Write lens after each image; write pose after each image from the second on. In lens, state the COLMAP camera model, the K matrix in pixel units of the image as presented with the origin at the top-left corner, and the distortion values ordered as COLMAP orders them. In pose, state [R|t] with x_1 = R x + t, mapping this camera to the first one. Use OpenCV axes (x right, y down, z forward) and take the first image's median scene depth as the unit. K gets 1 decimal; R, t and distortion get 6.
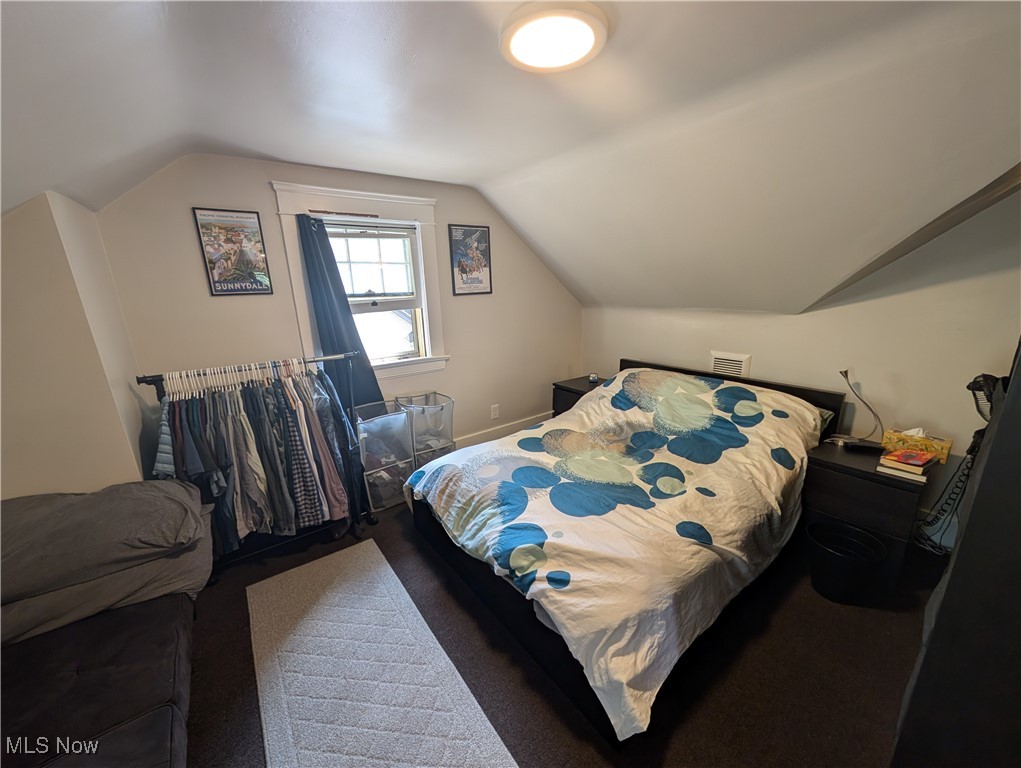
lens RADIAL K [[387.3, 0, 512.4], [0, 387.3, 388.6], [0, 0, 1]] dist [-0.000099, 0.000108]
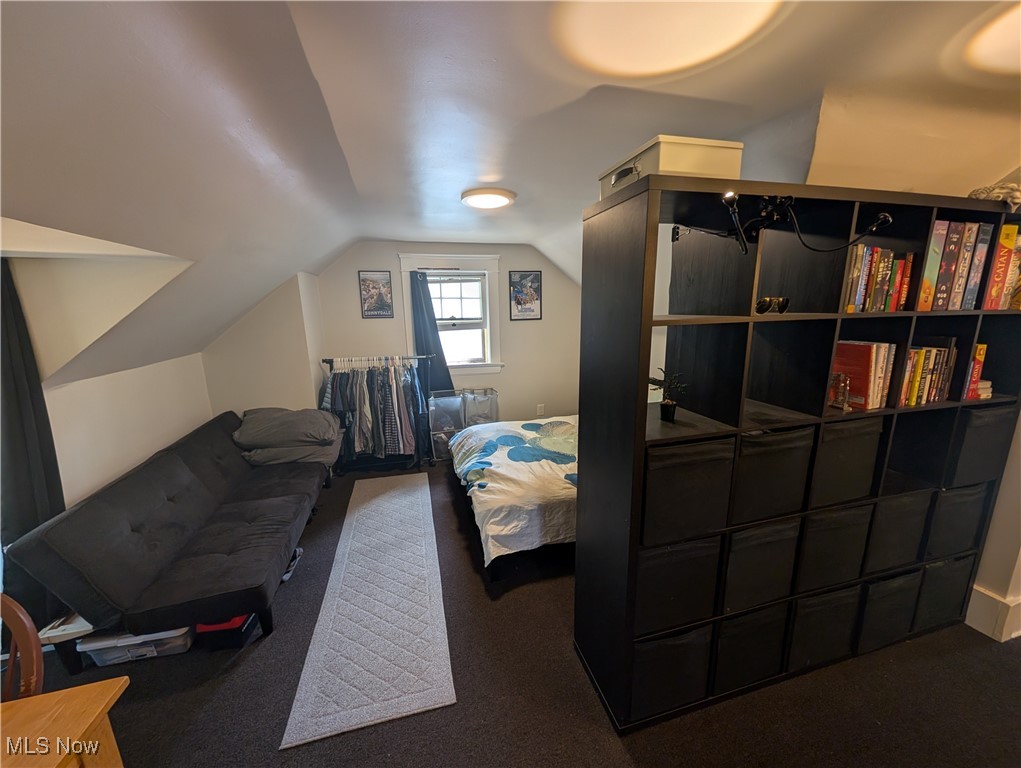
lens RADIAL K [[387.3, 0, 512.4], [0, 387.3, 388.6], [0, 0, 1]] dist [-0.000099, 0.000108]
pose [[0.926832, 0.090189, -0.364483, 0.537140], [-0.107591, 0.993810, -0.027679, 0.057289], [0.359731, 0.064869, 0.930798, -0.388638]]
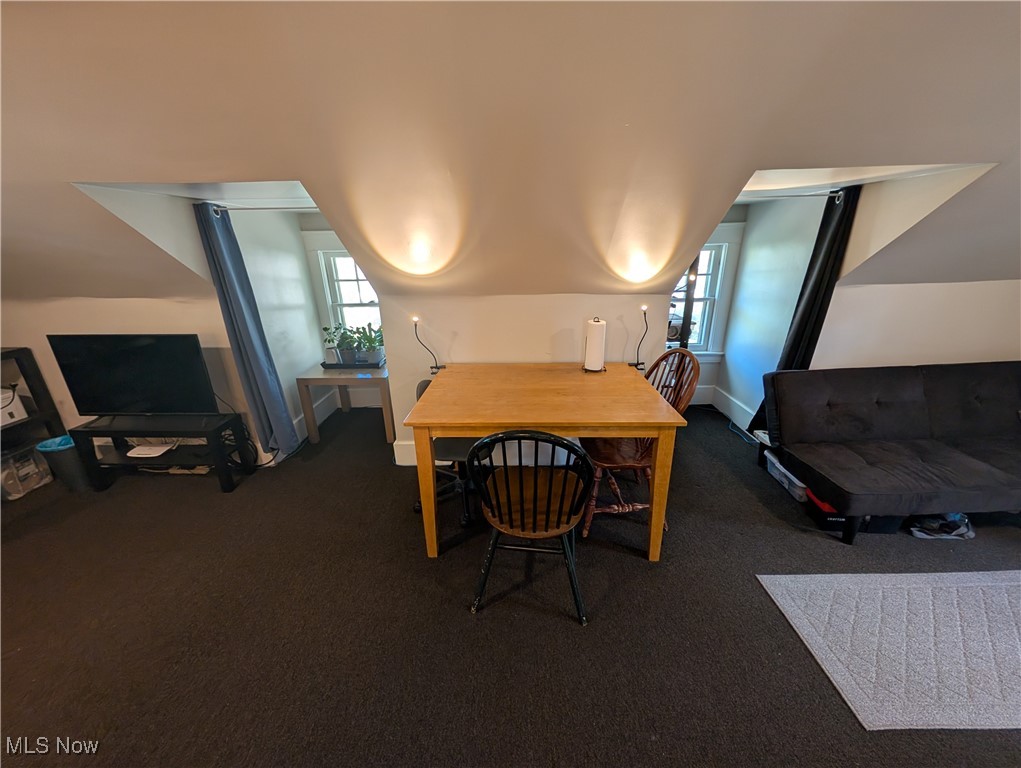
lens RADIAL K [[359.7, 0, 509.4], [0, 359.7, 380.6], [0, 0, 1]] dist [0.000667, 0.000007]
pose [[-0.609000, 0.316589, -0.727248, 0.768181], [-0.178946, 0.838408, 0.514830, 0.008265], [0.772721, 0.443669, -0.453939, -0.138086]]
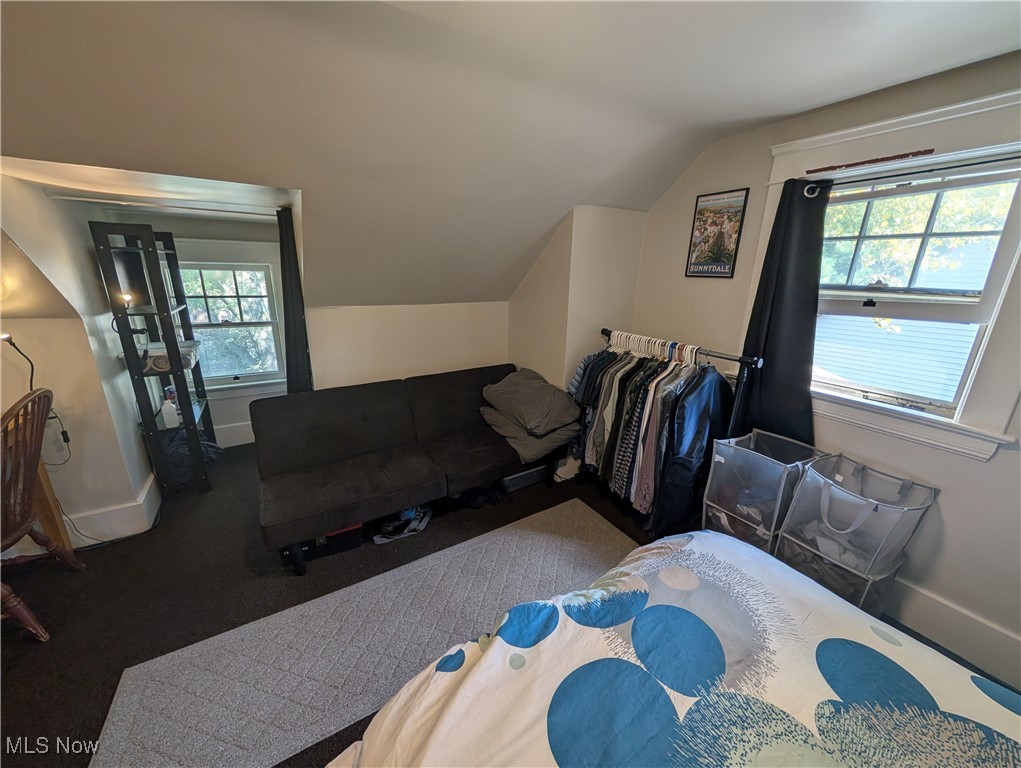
lens RADIAL K [[387.3, 0, 512.4], [0, 387.3, 388.6], [0, 0, 1]] dist [-0.000099, 0.000108]
pose [[-0.094363, 0.313872, -0.944765, 0.415677], [-0.281463, 0.901870, 0.327733, -0.171407], [0.954921, 0.296842, 0.003240, 0.608652]]
